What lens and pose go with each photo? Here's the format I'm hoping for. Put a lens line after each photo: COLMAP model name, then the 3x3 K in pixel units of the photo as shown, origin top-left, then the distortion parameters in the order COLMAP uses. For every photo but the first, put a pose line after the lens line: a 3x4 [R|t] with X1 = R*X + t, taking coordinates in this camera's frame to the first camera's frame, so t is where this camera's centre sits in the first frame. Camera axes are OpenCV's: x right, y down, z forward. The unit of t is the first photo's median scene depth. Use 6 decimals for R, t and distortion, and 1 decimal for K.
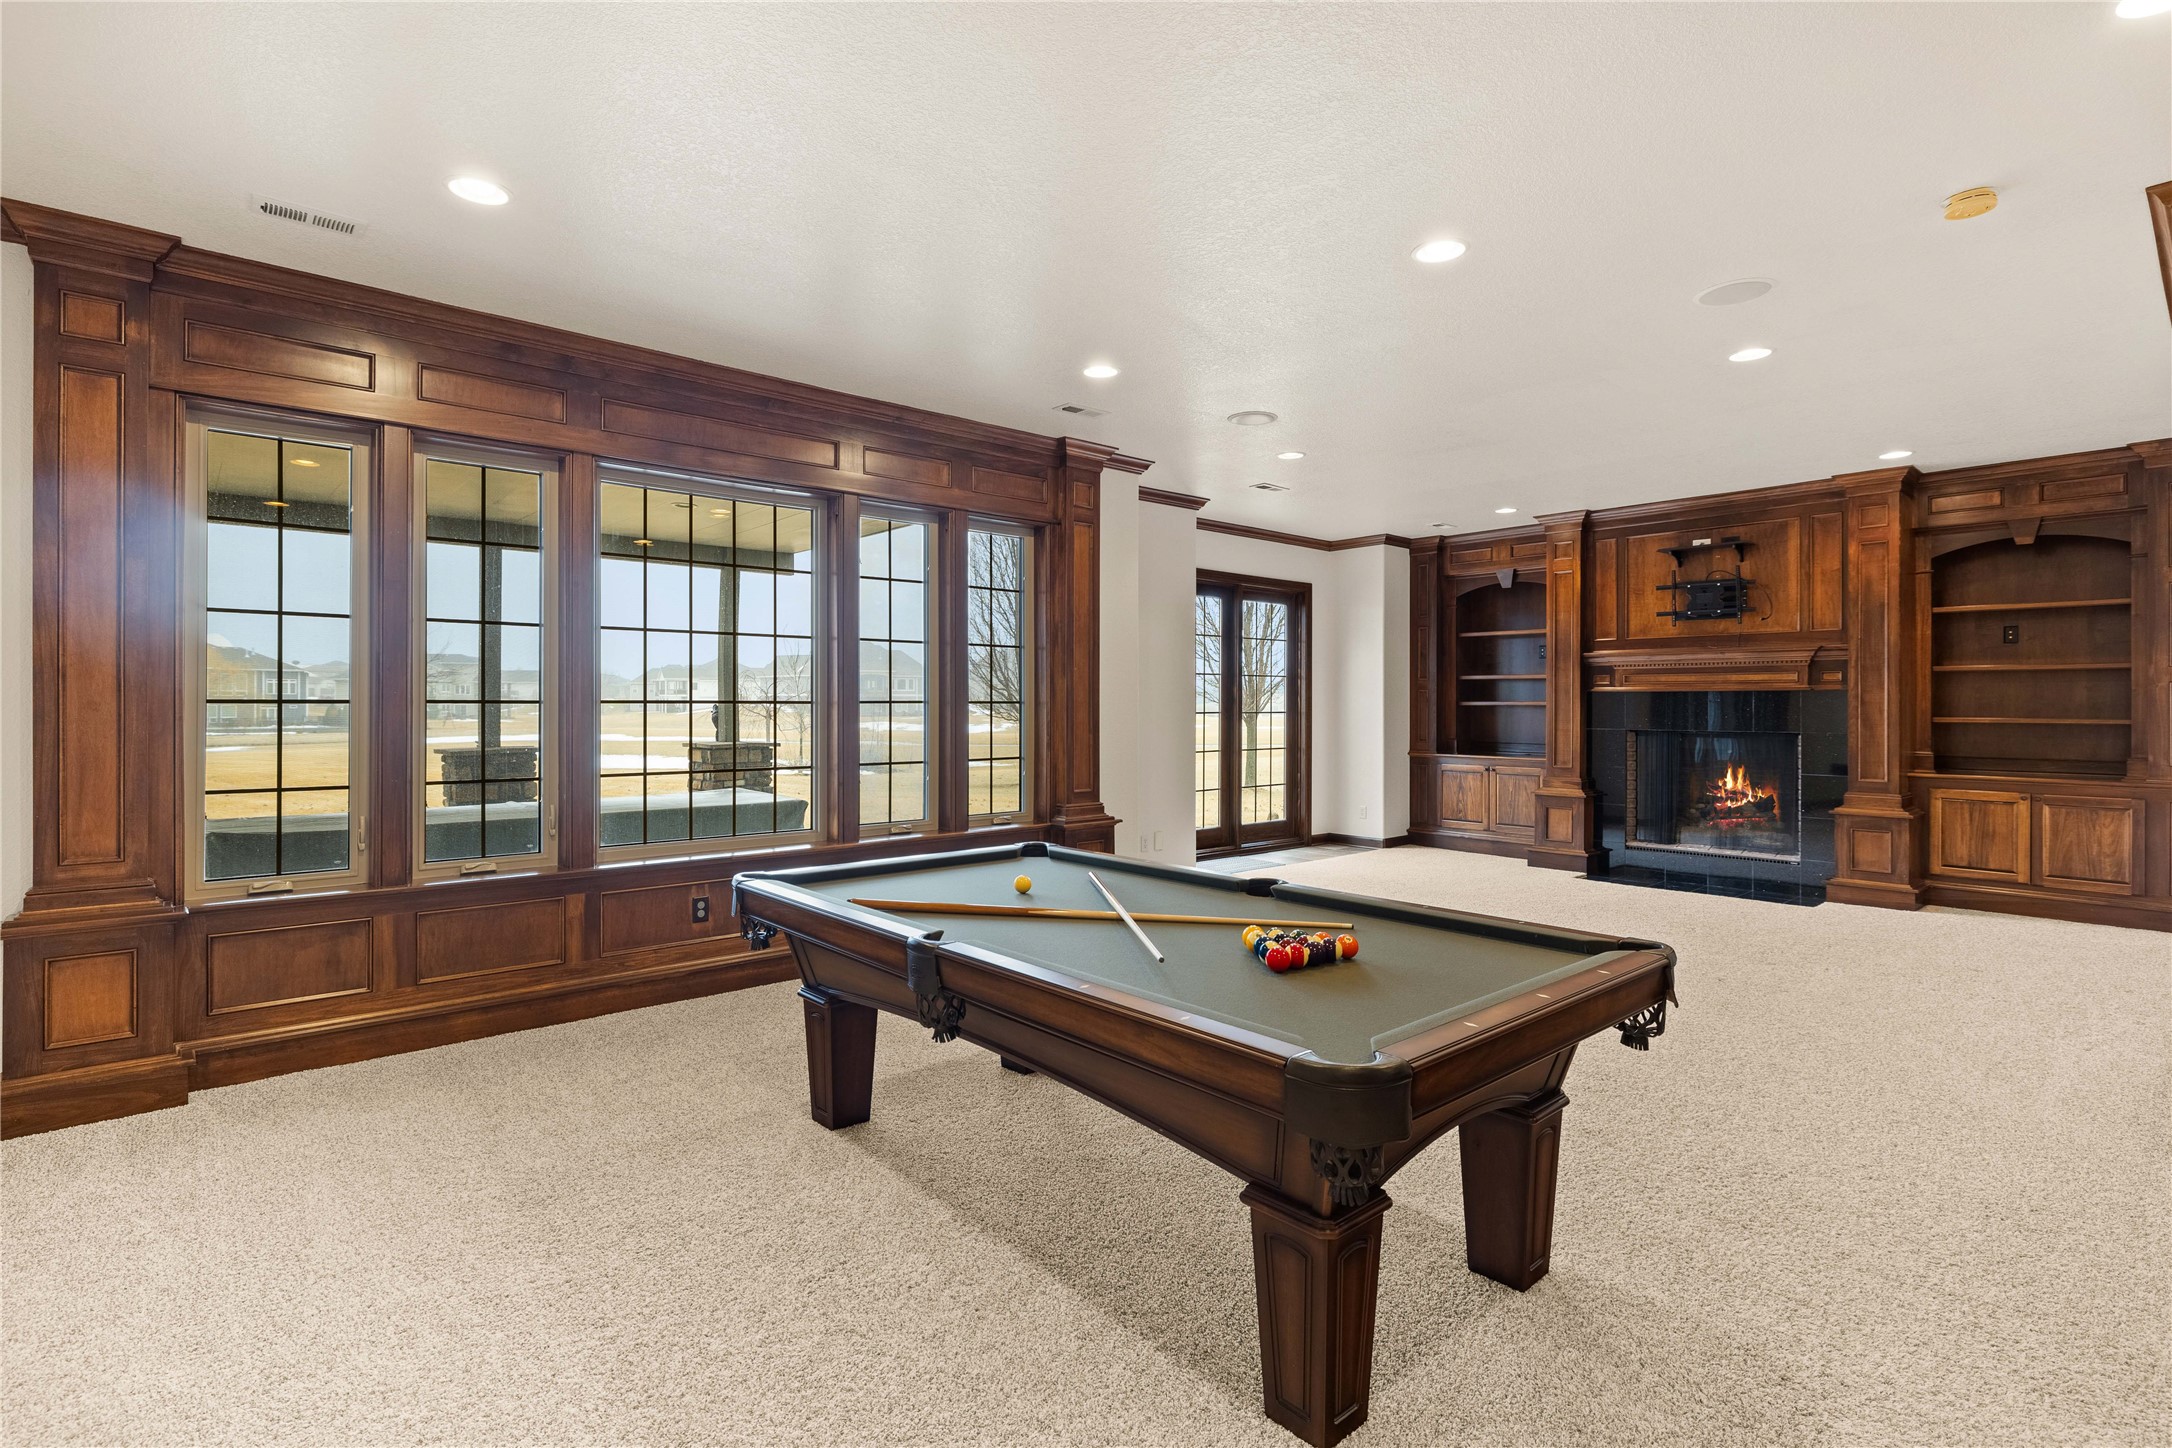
lens RADIAL K [[1038.0, 0, 1077.1], [0, 1038.0, 700.5], [0, 0, 1]] dist [-0.000798, -0.000137]
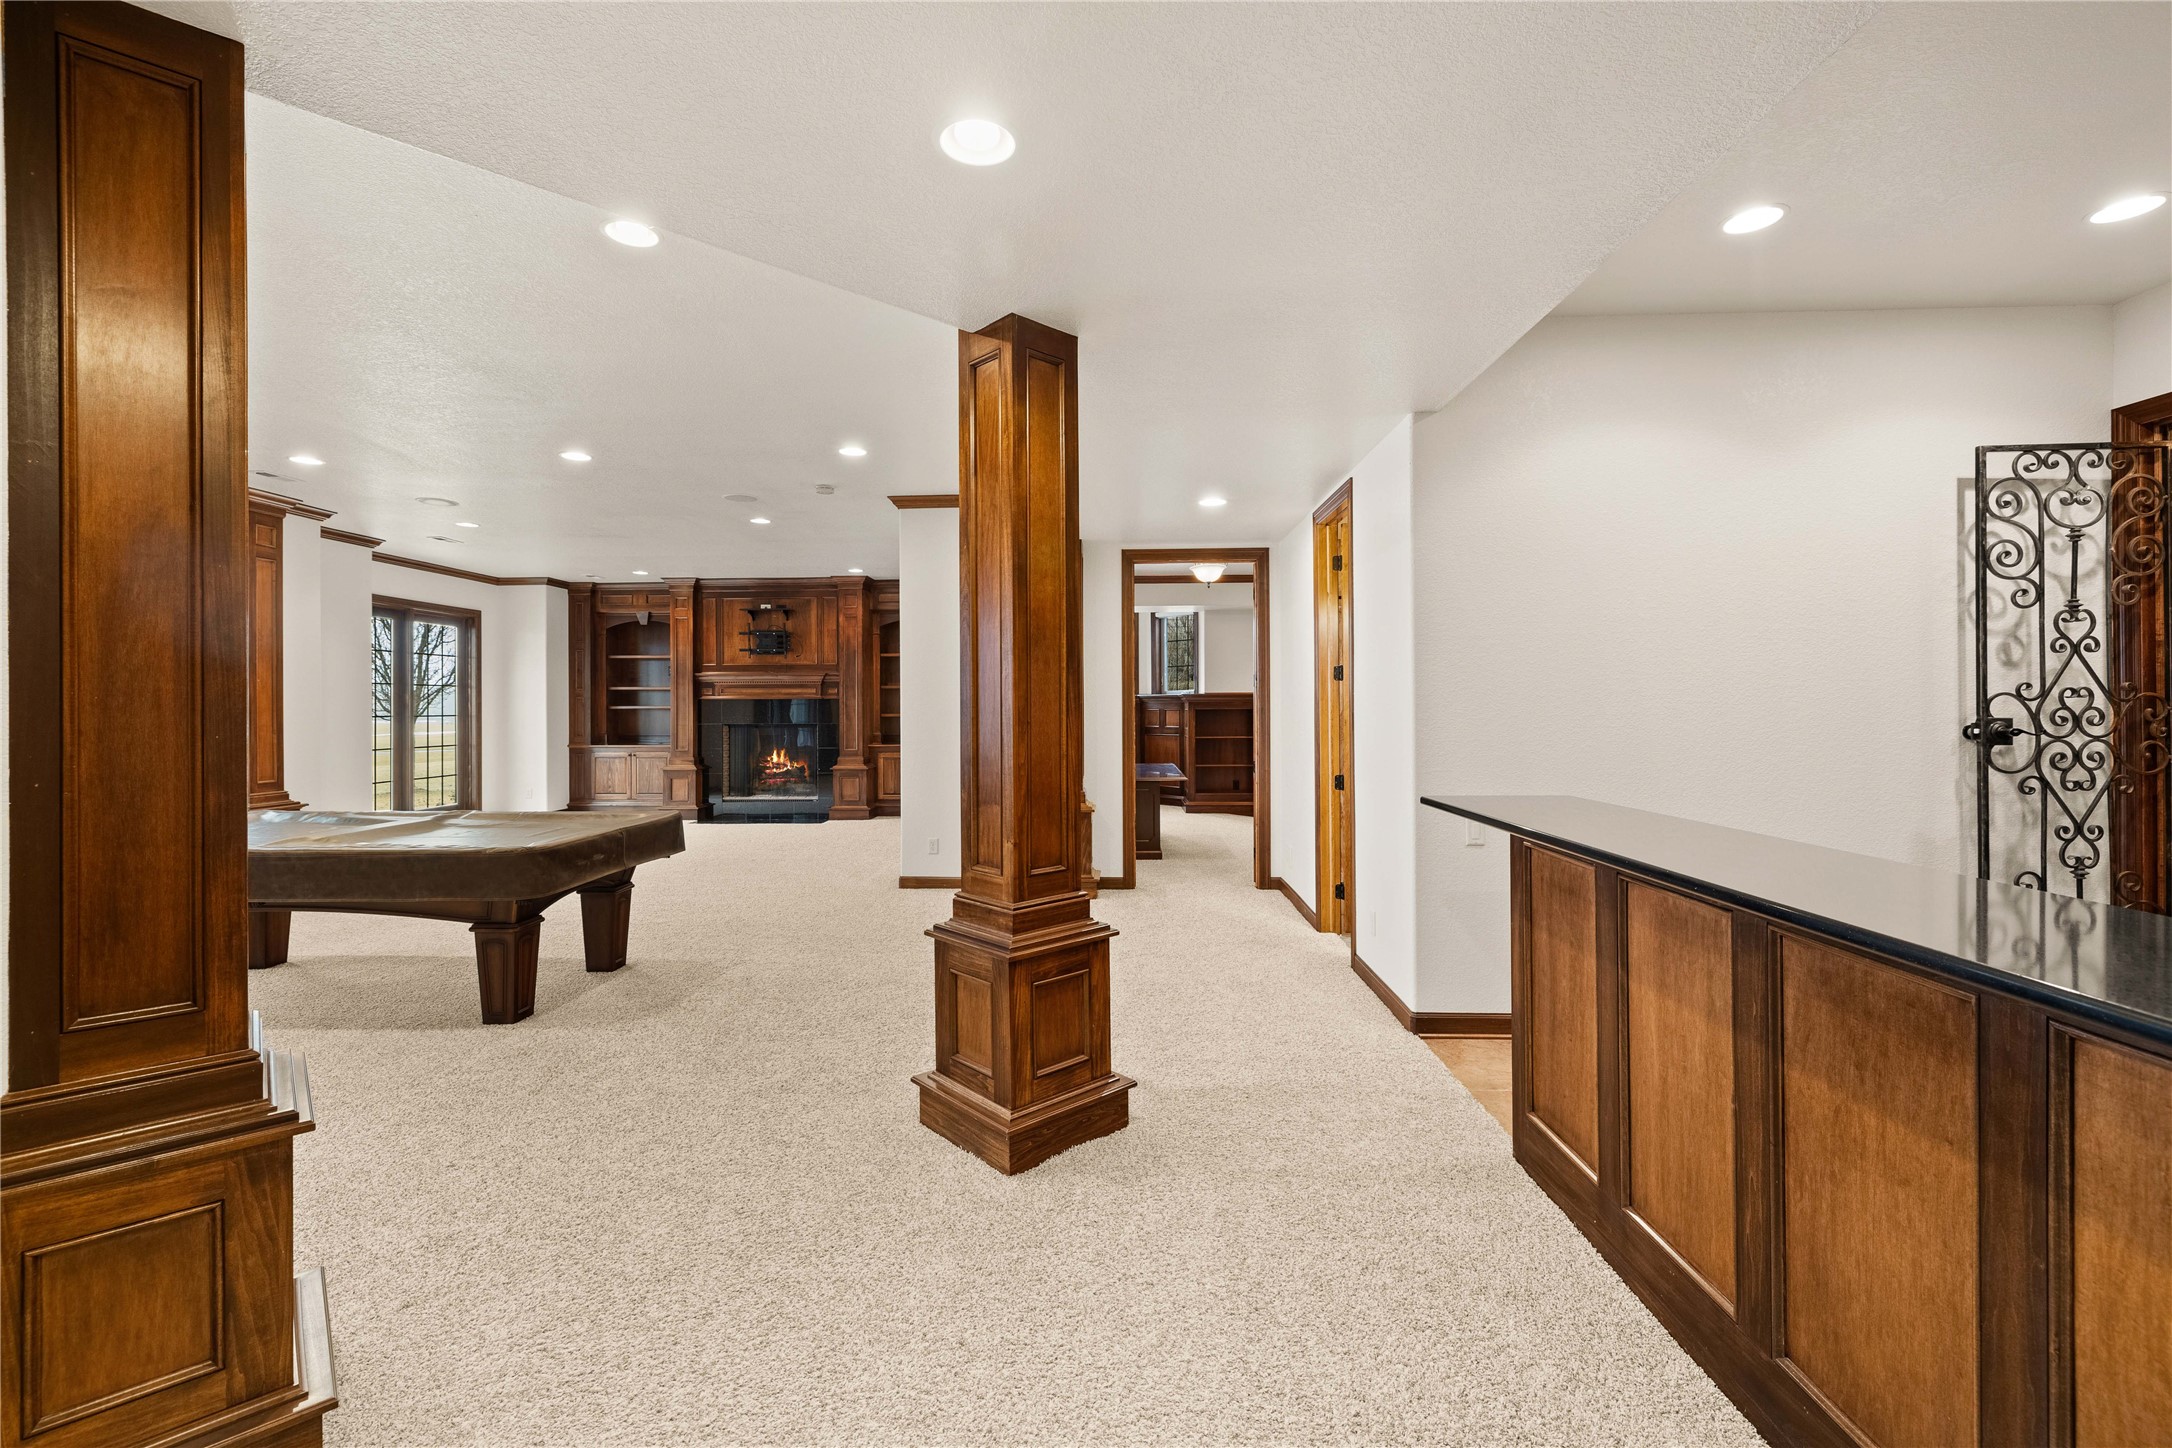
lens RADIAL K [[916.7, 0, 1080.3], [0, 916.7, 709.5], [0, 0, 1]] dist [-0.000410, -0.000100]
pose [[0.688700, -0.006131, 0.725020, -0.091242], [0.002745, 0.999979, 0.005849, -0.000030], [-0.725041, -0.002038, 0.688703, -0.328525]]
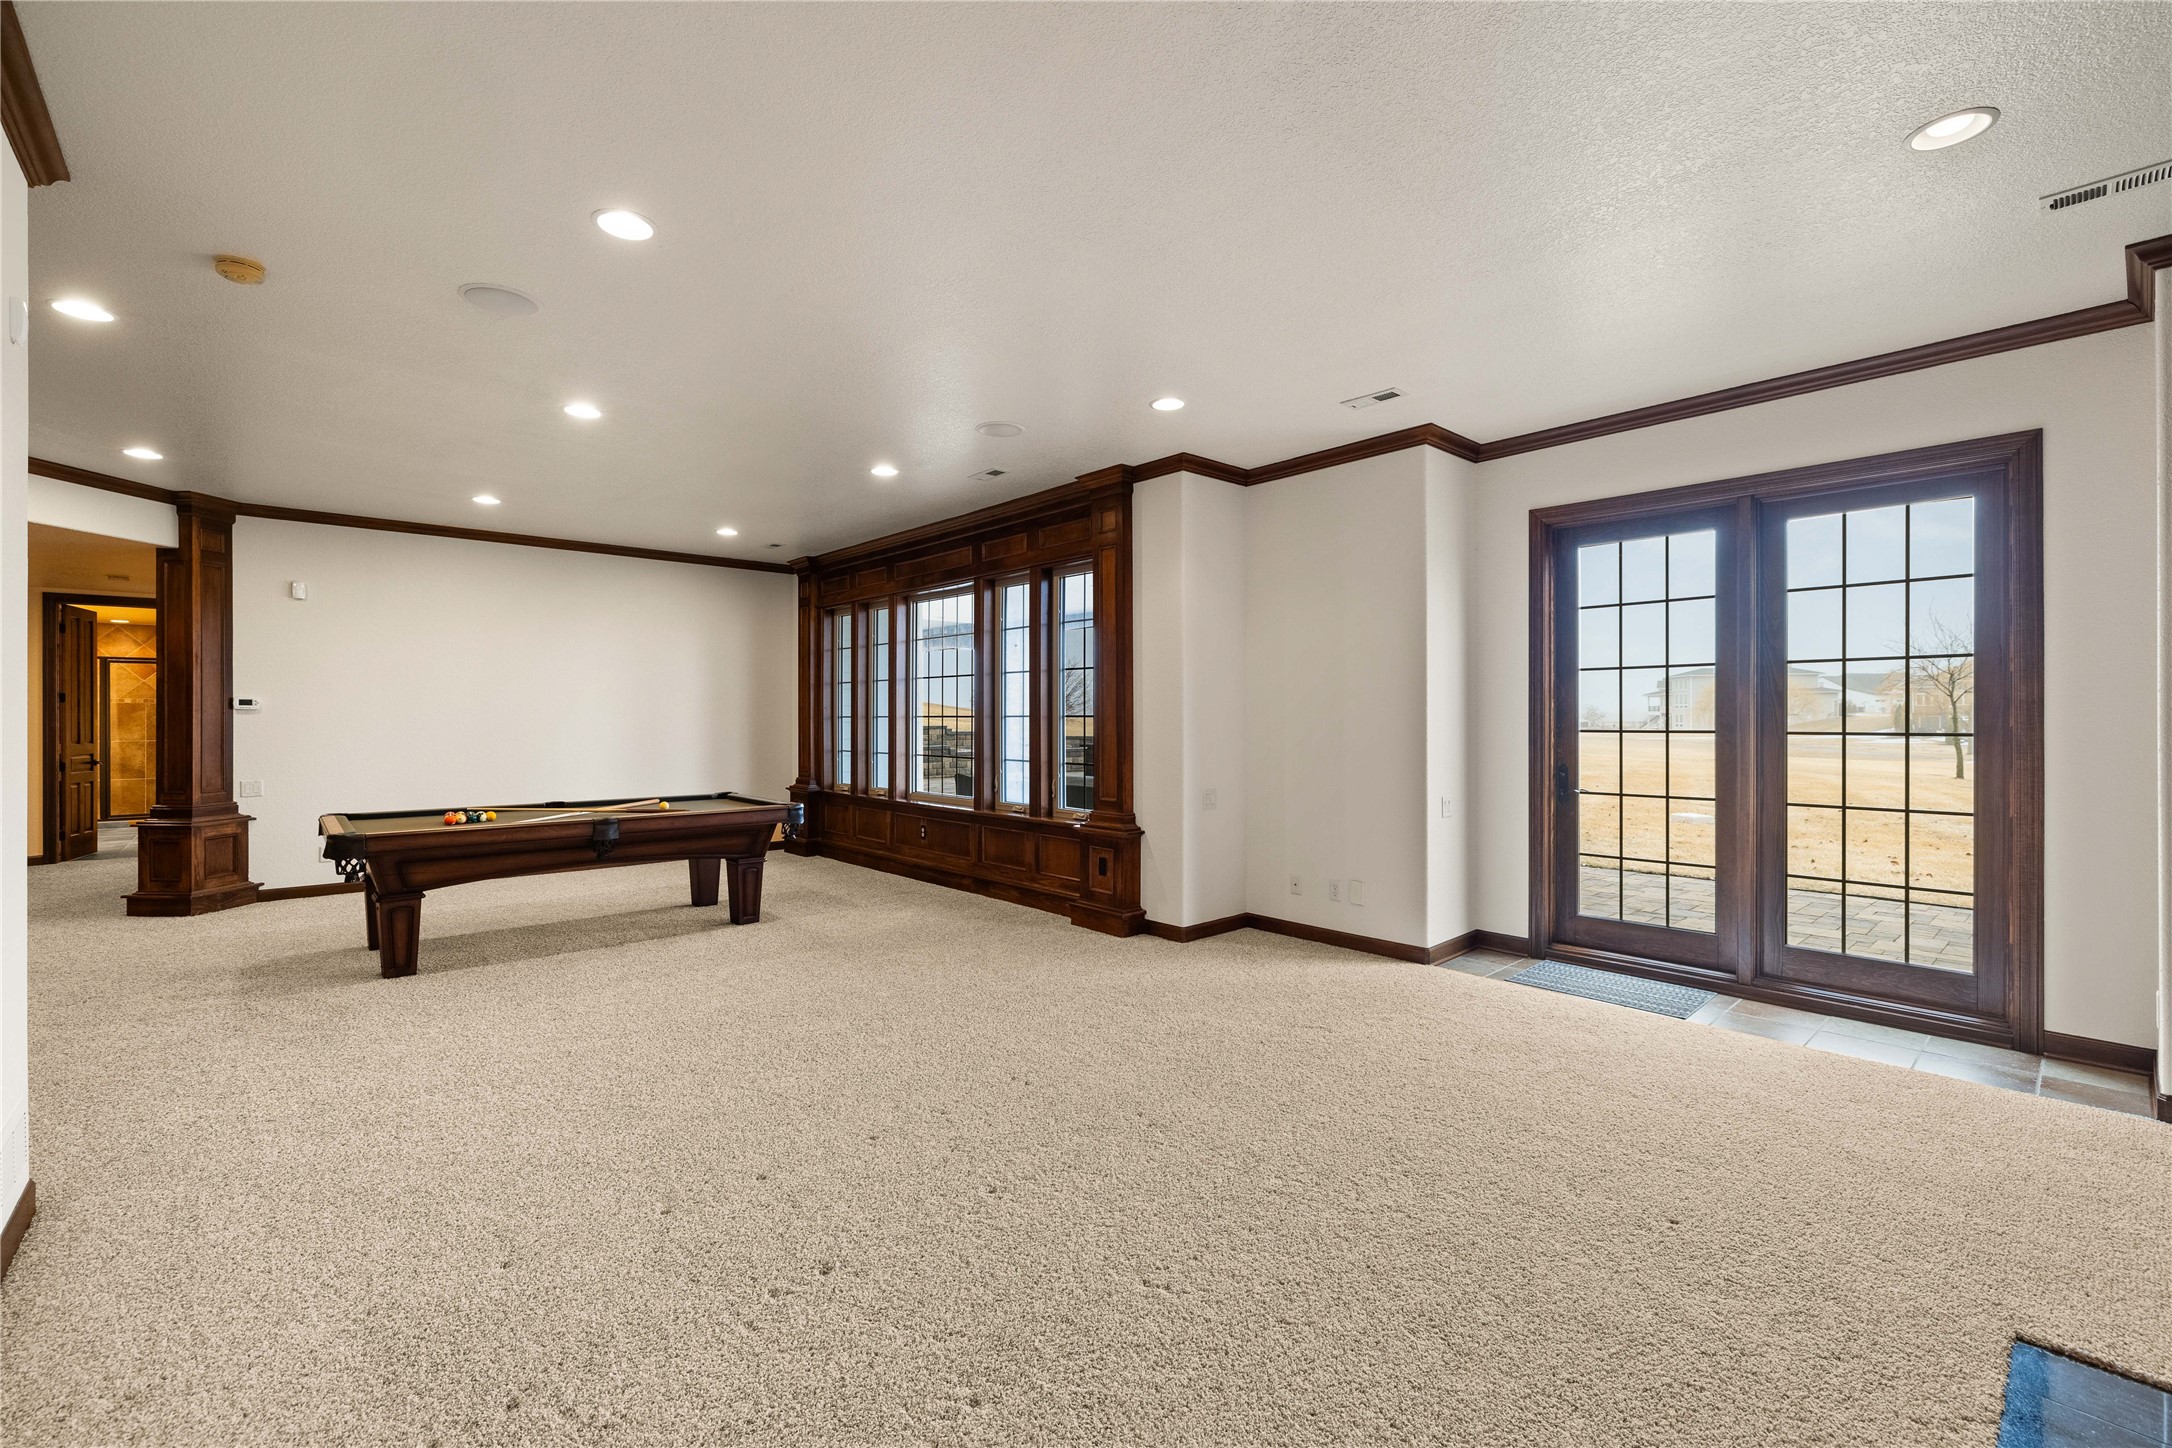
lens RADIAL K [[916.7, 0, 1080.3], [0, 916.7, 709.5], [0, 0, 1]] dist [-0.000410, -0.000100]
pose [[0.003175, -0.021353, -0.999767, 0.754548], [-0.001474, 0.999771, -0.021357, 0.014123], [0.999994, 0.001542, 0.003143, 0.781513]]
